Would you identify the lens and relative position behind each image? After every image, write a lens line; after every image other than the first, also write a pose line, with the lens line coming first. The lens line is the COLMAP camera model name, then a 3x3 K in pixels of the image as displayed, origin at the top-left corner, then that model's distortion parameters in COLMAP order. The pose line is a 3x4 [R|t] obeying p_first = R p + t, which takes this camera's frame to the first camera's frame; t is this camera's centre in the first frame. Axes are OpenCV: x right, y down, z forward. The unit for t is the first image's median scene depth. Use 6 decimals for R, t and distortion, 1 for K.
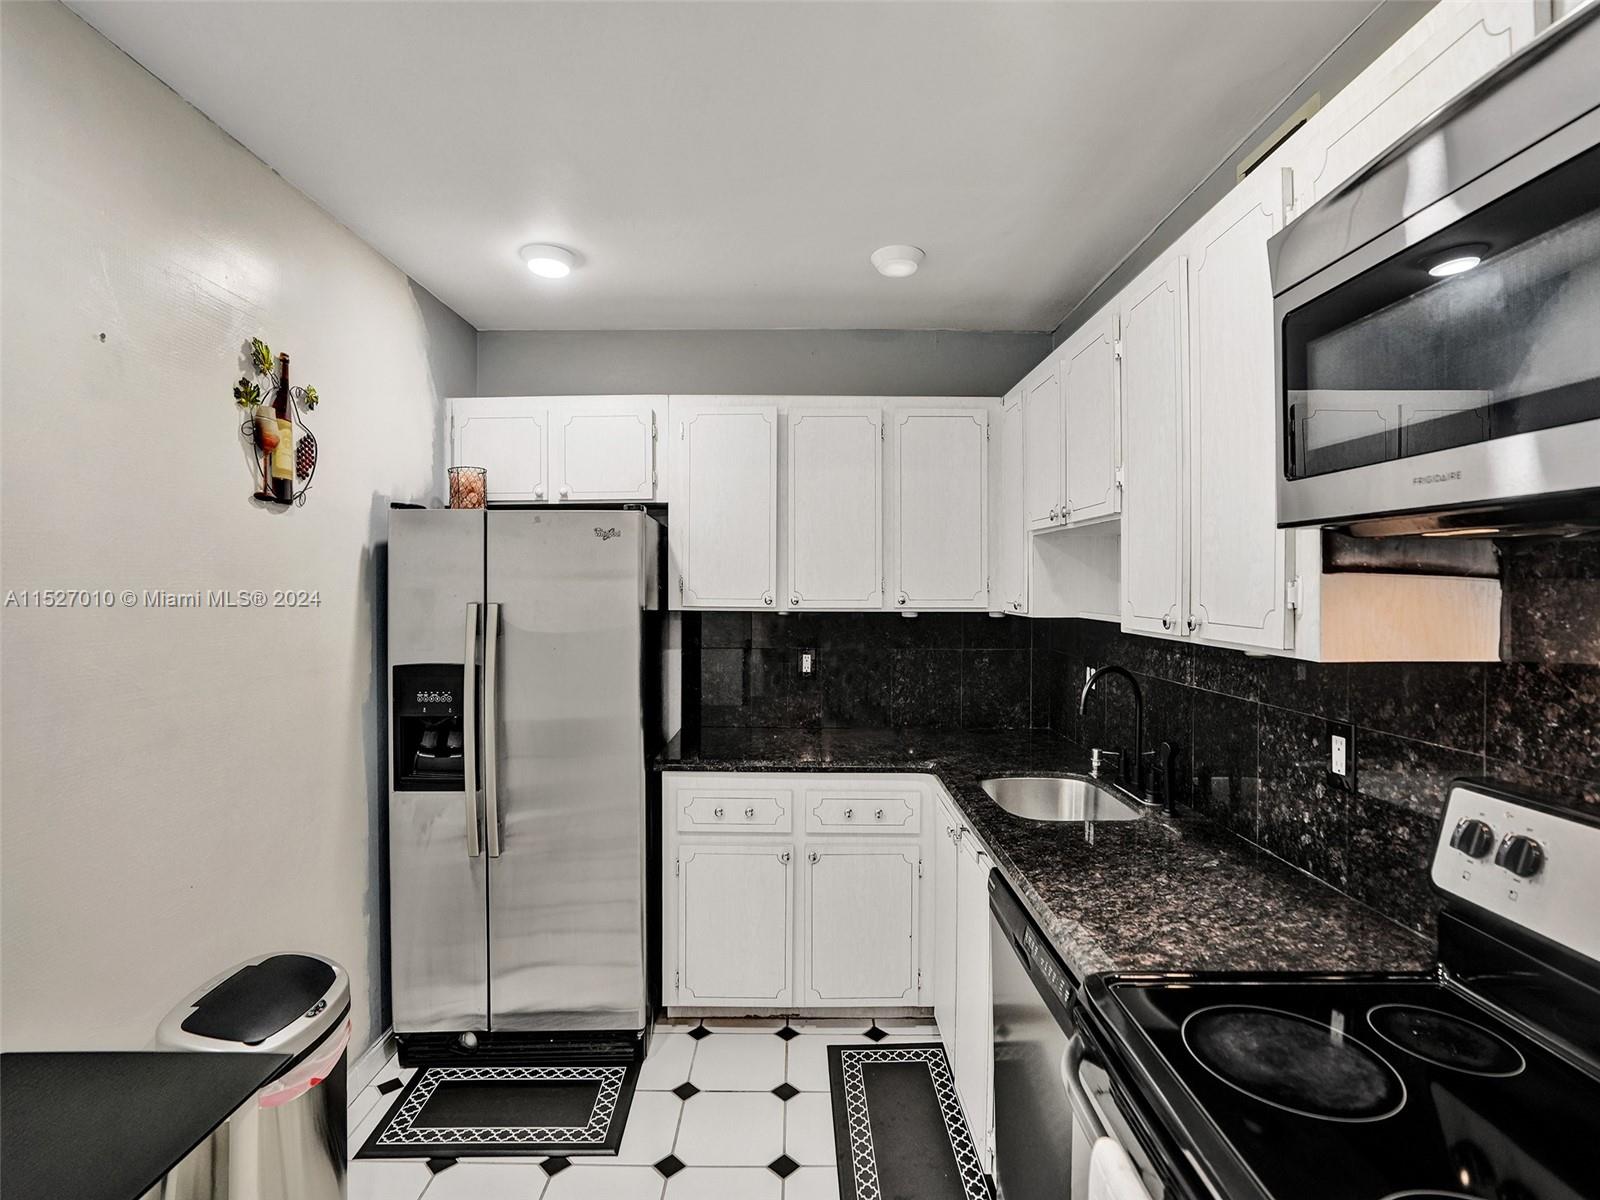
lens RADIAL K [[739.1, 0, 798.8], [0, 739.1, 592.8], [0, 0, 1]] dist [-0.071285, 0.029483]
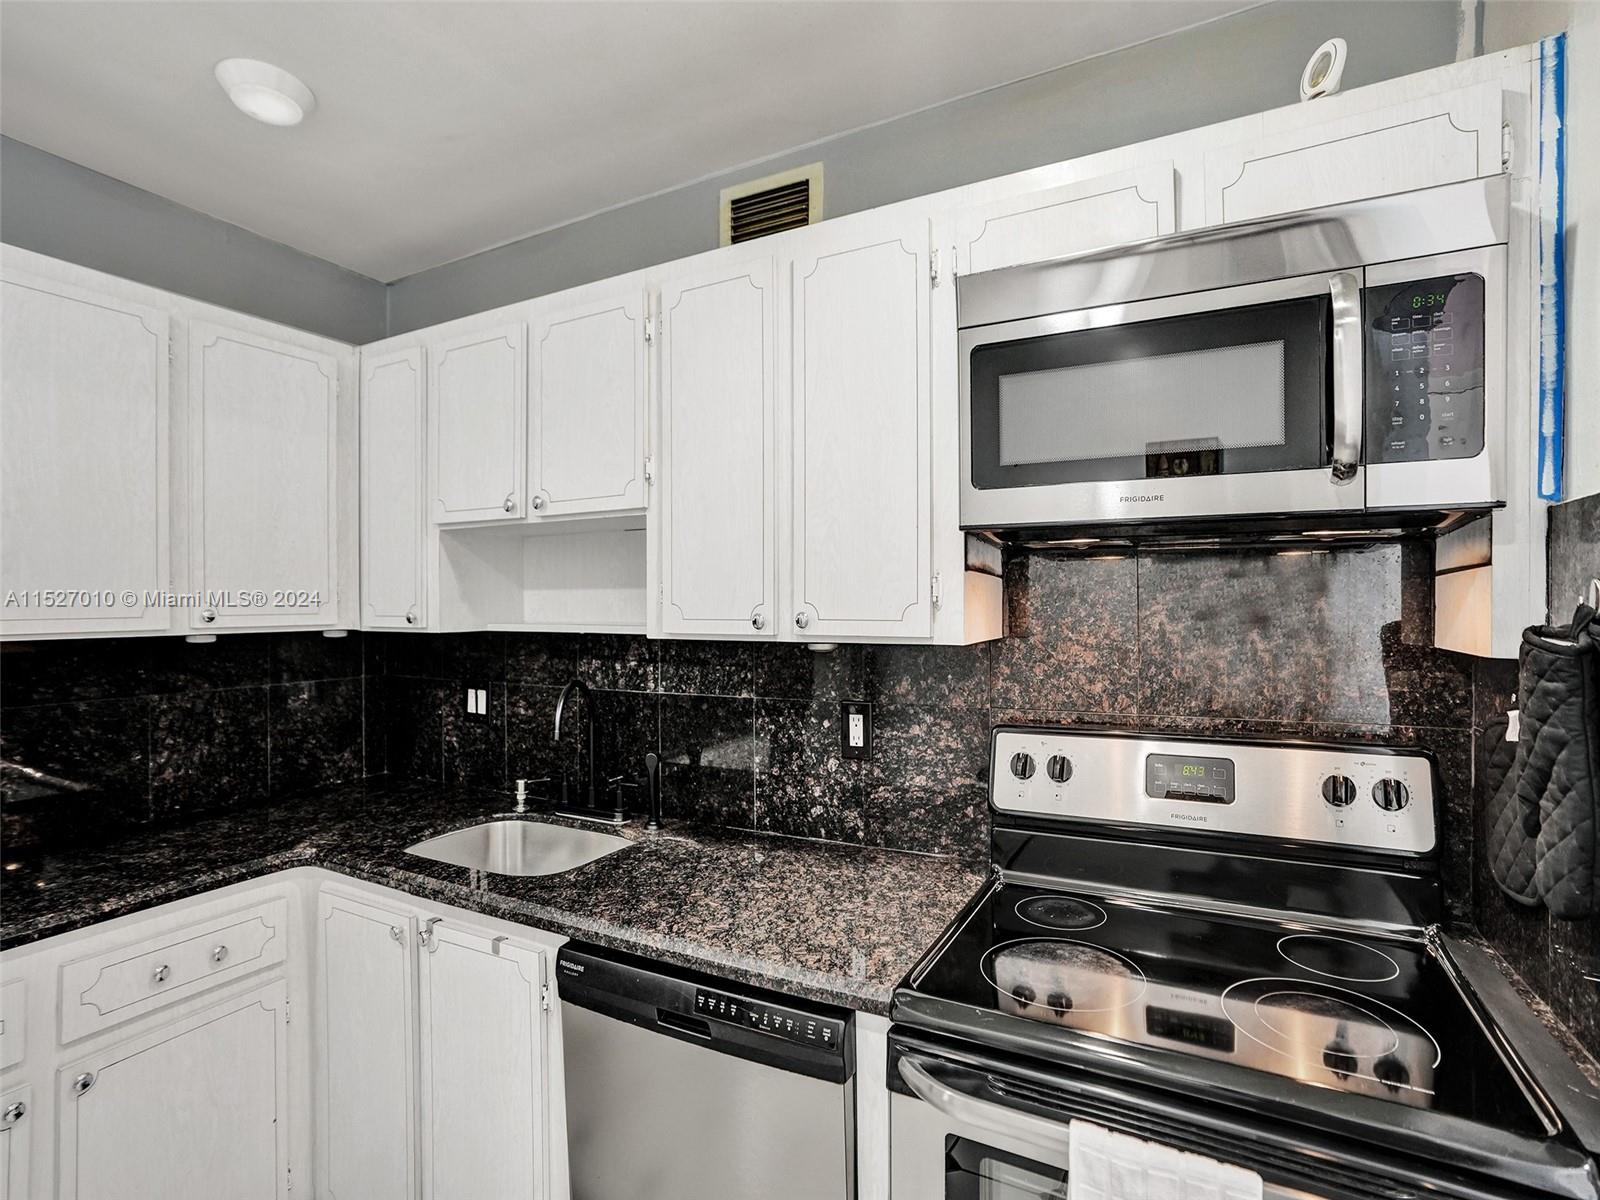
lens RADIAL K [[756.1, 0, 804.0], [0, 756.1, 607.2], [0, 0, 1]] dist [-0.057979, 0.026484]
pose [[0.481192, -0.010673, 0.876550, -0.338565], [0.017328, 0.999846, 0.002662, 0.017841], [-0.876444, 0.013908, 0.481303, 0.429565]]
